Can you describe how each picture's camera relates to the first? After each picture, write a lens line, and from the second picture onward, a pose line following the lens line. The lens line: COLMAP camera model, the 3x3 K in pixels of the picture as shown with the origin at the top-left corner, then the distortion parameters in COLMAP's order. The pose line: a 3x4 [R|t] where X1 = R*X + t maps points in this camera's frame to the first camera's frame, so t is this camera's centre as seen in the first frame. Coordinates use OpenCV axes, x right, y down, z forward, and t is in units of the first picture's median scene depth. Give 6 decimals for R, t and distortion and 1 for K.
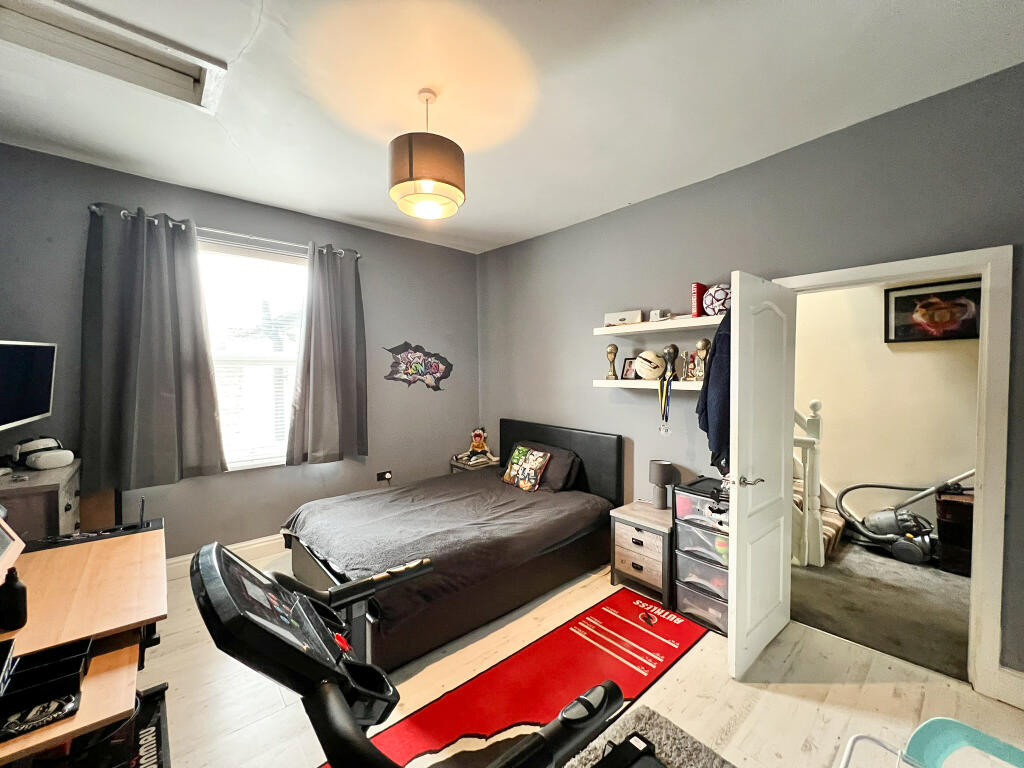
lens RADIAL K [[408.5, 0, 510.5], [0, 408.5, 382.4], [0, 0, 1]] dist [-0.001571, -0.000153]
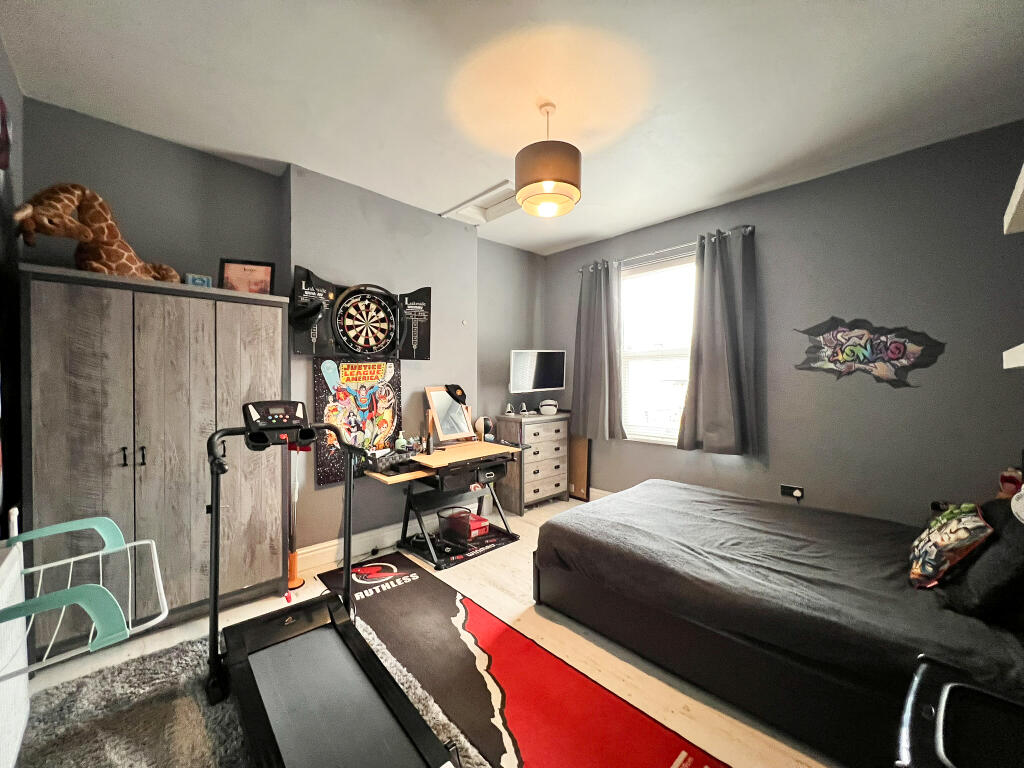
lens RADIAL K [[408.5, 0, 510.8], [0, 408.5, 380.1], [0, 0, 1]] dist [-0.001571, -0.000153]
pose [[0.048550, 0.004526, -0.998810, 0.449661], [-0.025556, 0.999668, 0.003288, 0.024554], [0.998494, 0.025366, 0.048650, 0.413430]]
